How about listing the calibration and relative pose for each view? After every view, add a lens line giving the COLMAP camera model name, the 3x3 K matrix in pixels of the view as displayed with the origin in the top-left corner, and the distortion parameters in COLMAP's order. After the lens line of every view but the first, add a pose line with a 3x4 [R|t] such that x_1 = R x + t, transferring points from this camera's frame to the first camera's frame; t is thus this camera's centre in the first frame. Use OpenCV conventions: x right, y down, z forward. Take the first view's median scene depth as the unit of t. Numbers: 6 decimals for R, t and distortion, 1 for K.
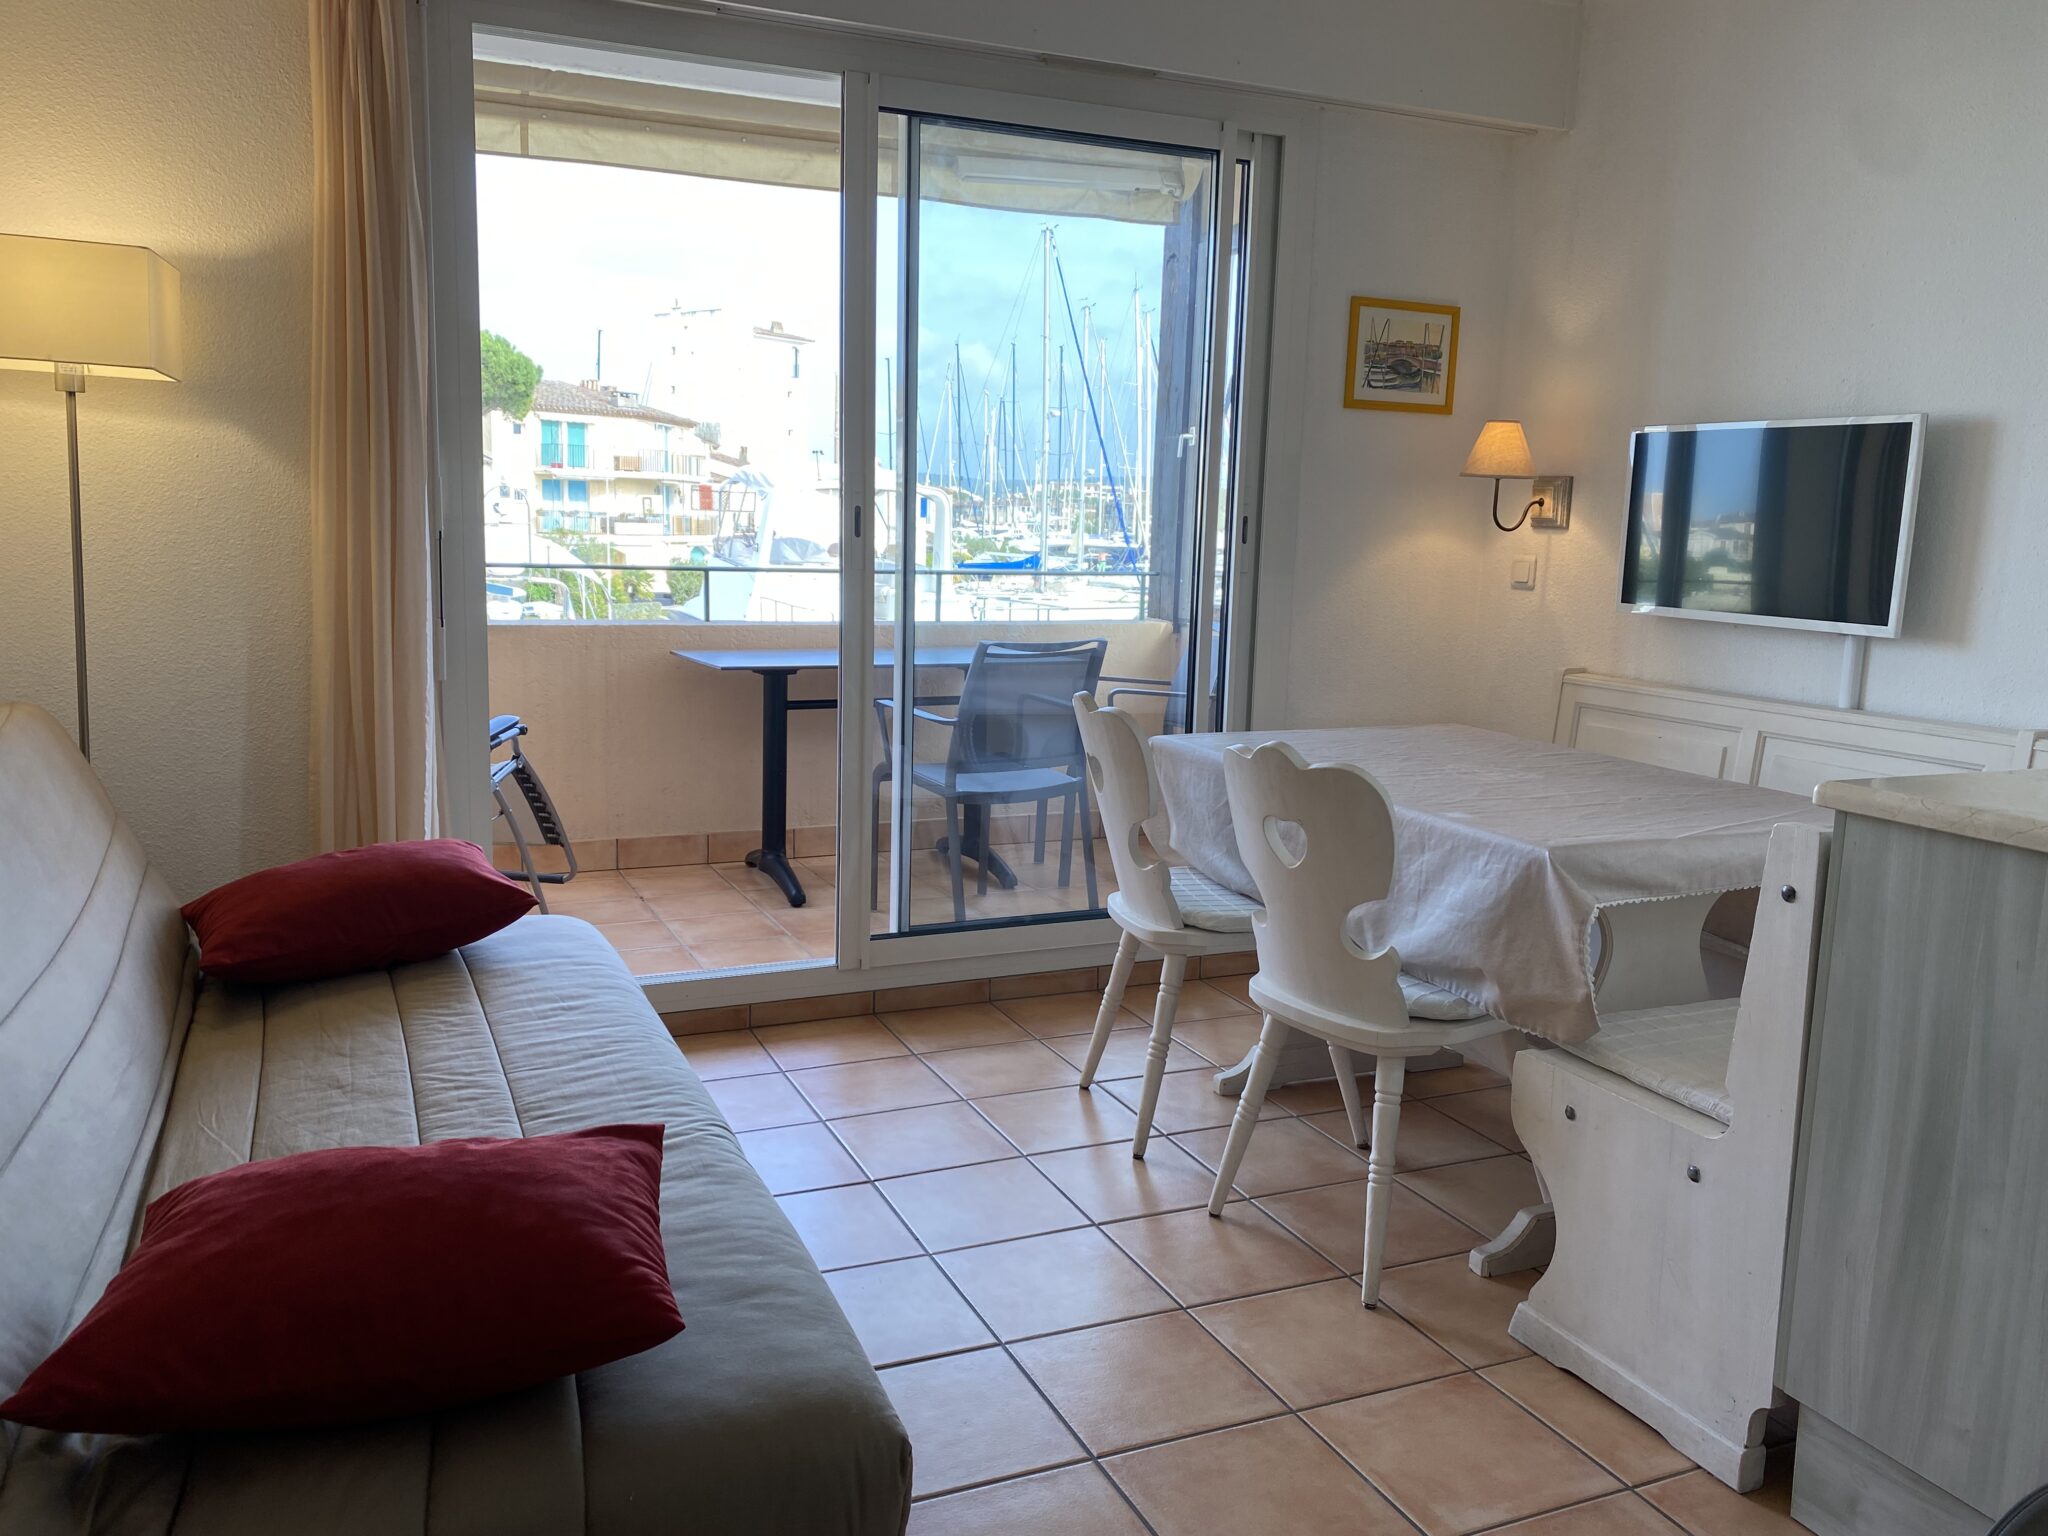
lens RADIAL K [[1600.3, 0, 1012.2], [0, 1600.3, 765.2], [0, 0, 1]] dist [0.029320, -0.012214]
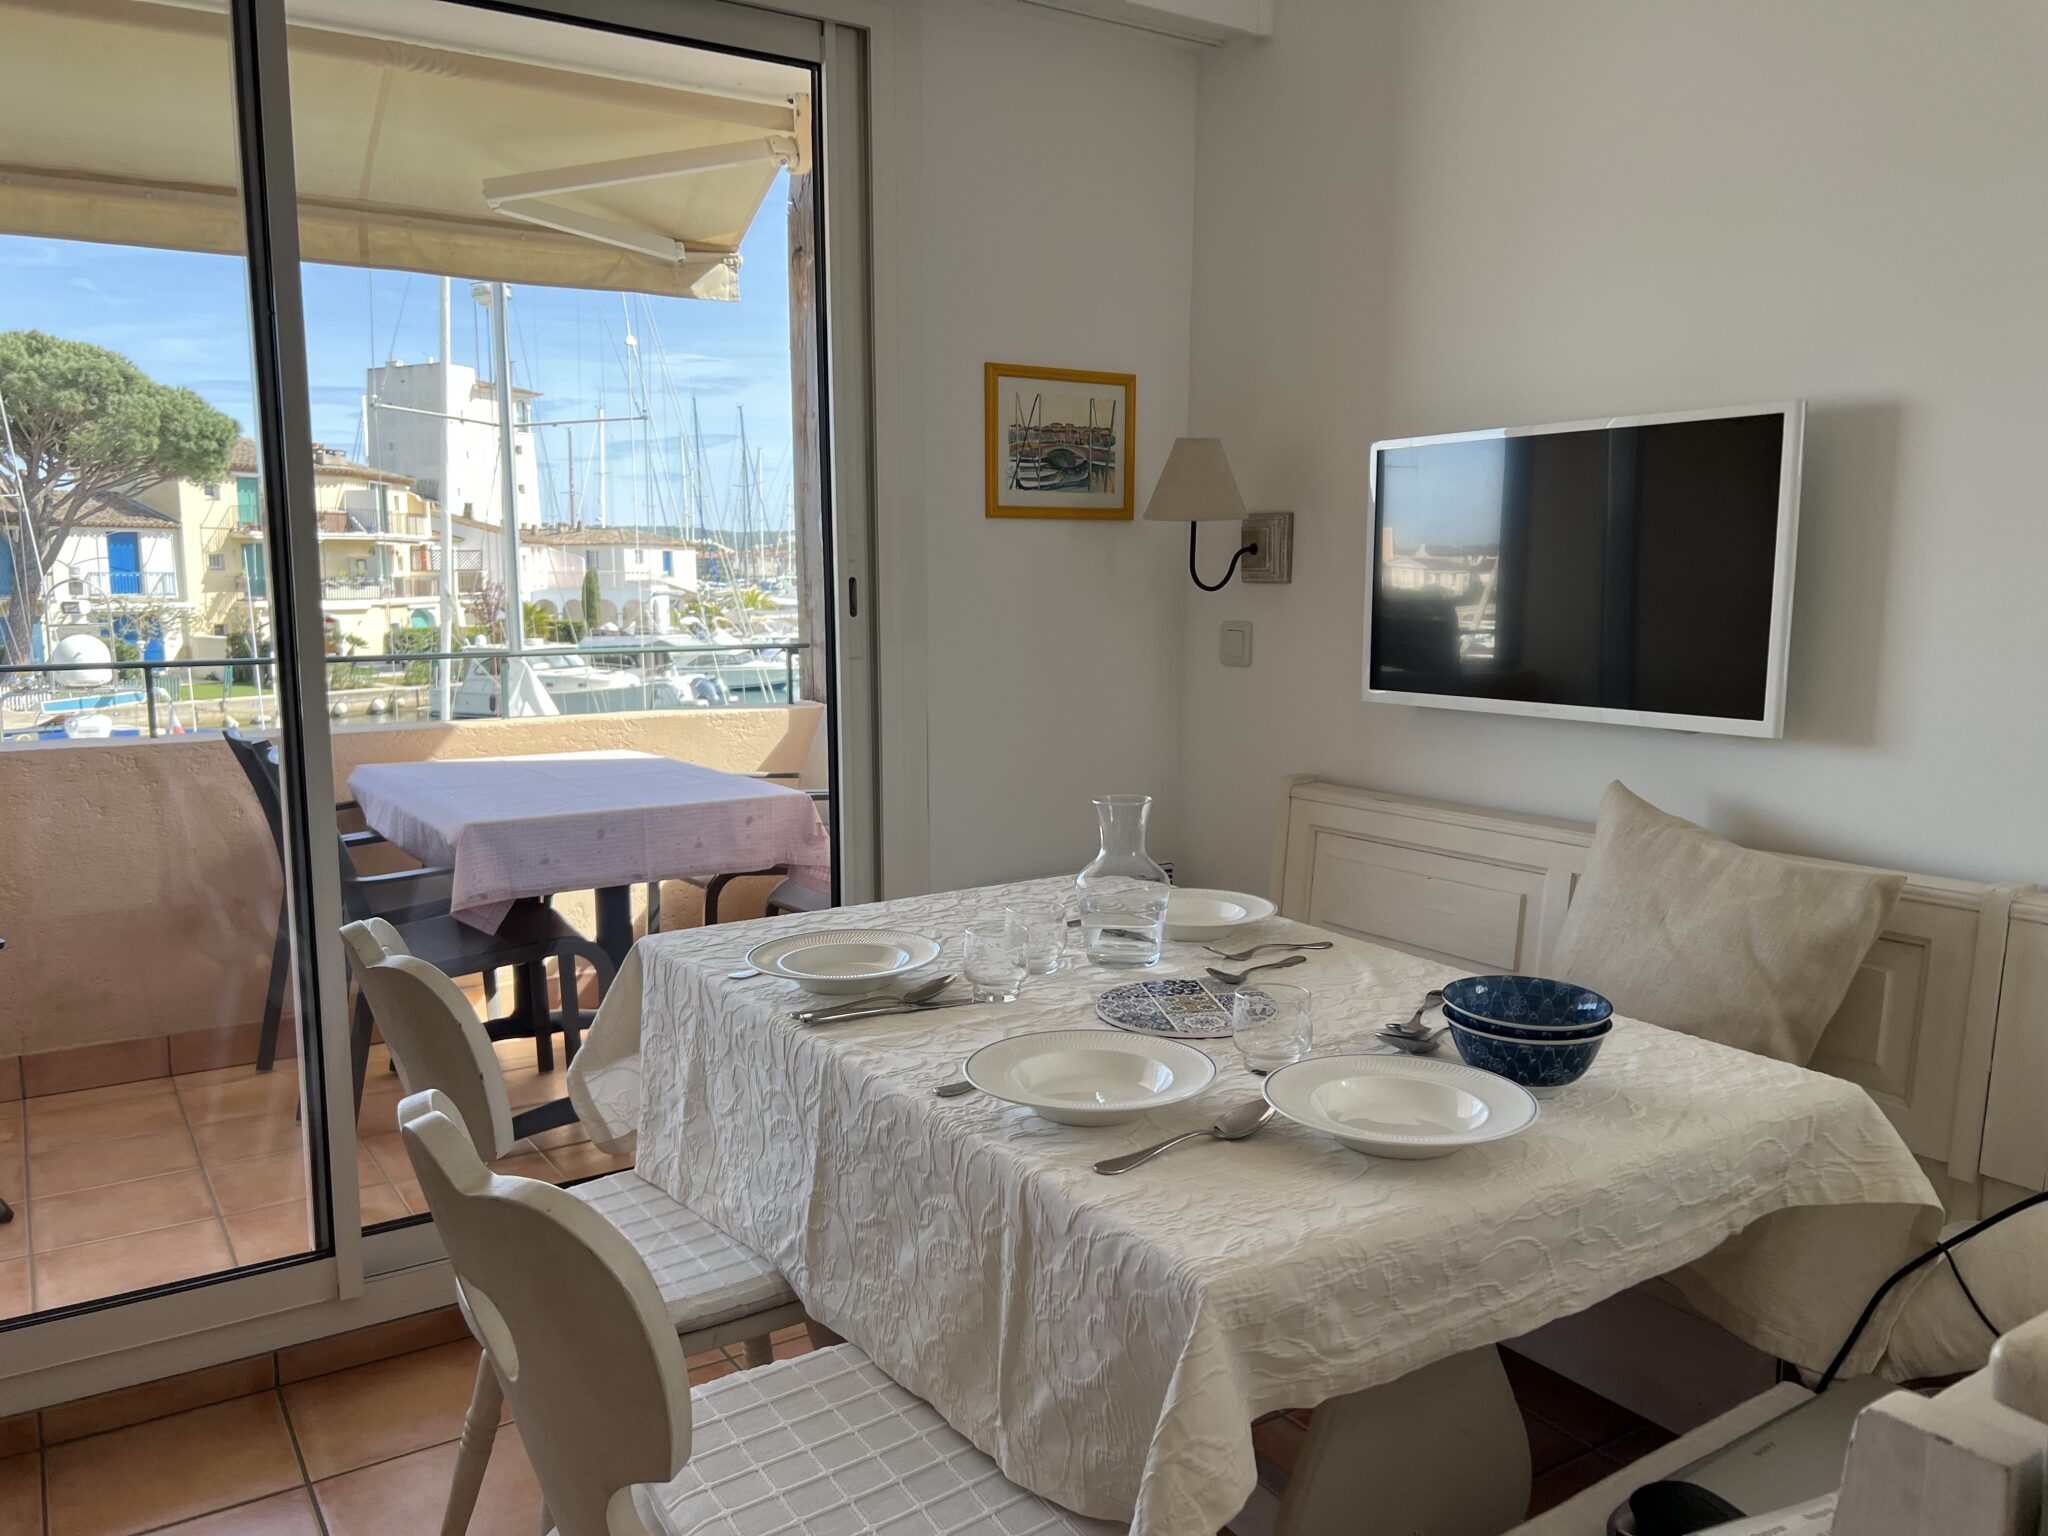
lens RADIAL K [[1574.2, 0, 1024.0], [0, 1574.2, 768.0], [0, 0, 1]] dist [0.033065, -0.000578]
pose [[0.986090, -0.049020, 0.158819, 0.137851], [0.053008, 0.998374, -0.020966, -0.069364], [-0.157533, 0.029093, 0.987085, 0.404534]]
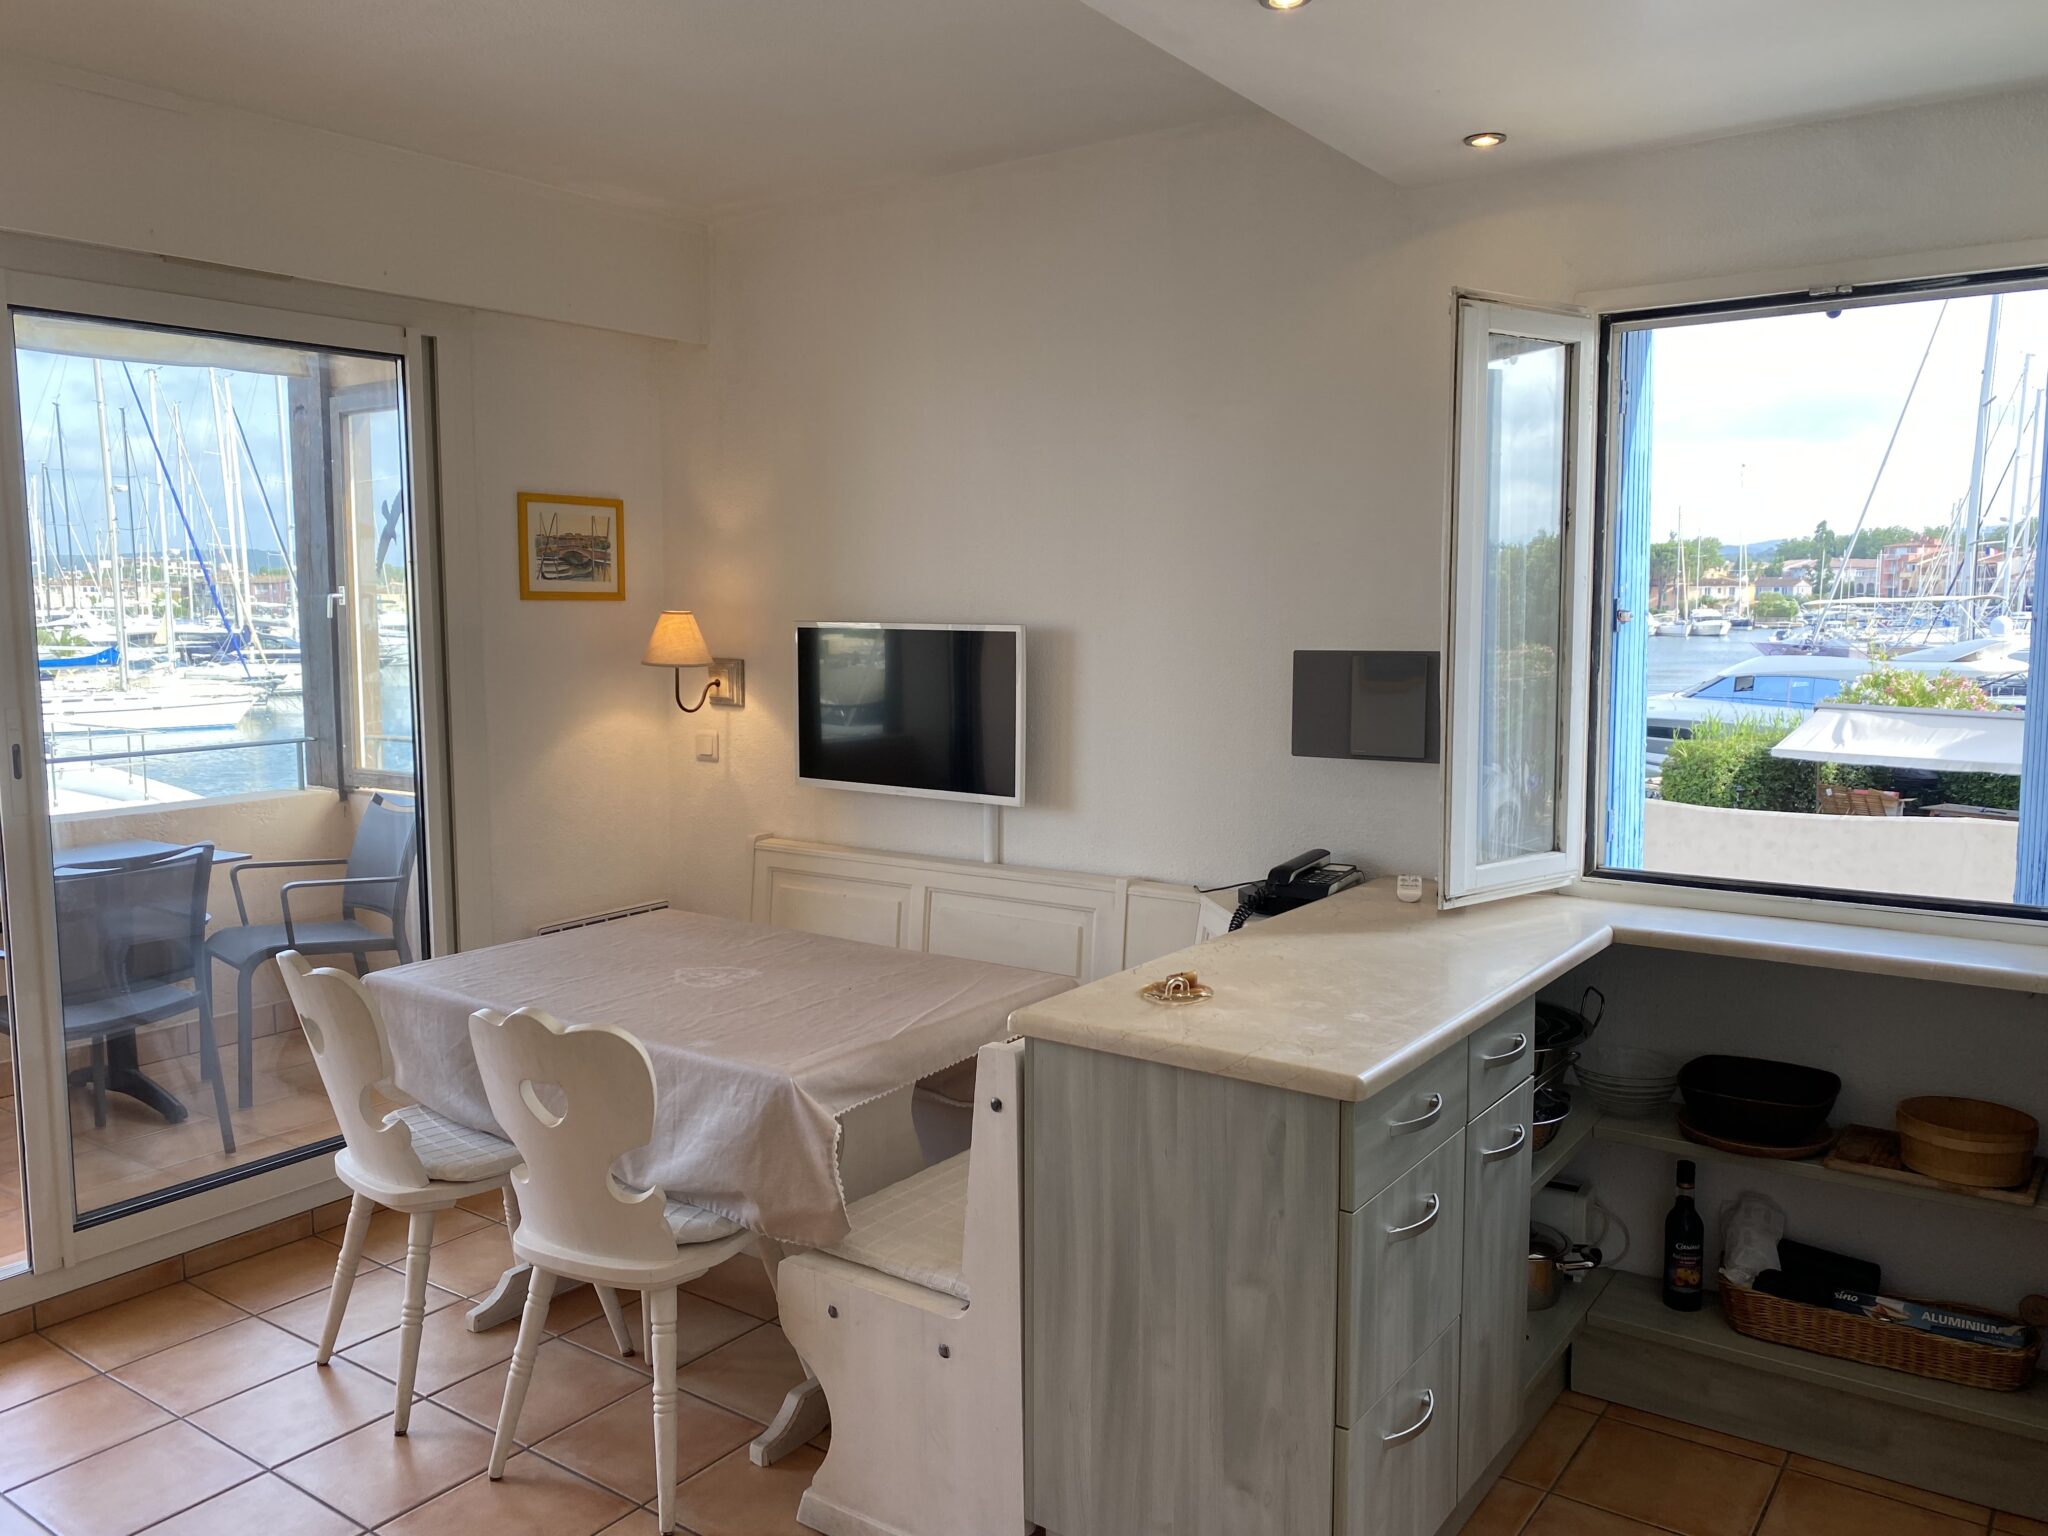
lens RADIAL K [[1600.3, 0, 1012.2], [0, 1600.3, 765.2], [0, 0, 1]] dist [0.029320, -0.012214]
pose [[0.865136, -0.084378, 0.494389, -0.045296], [0.105204, 0.994347, -0.014390, -0.094003], [-0.490380, 0.064461, 0.869122, -0.033794]]
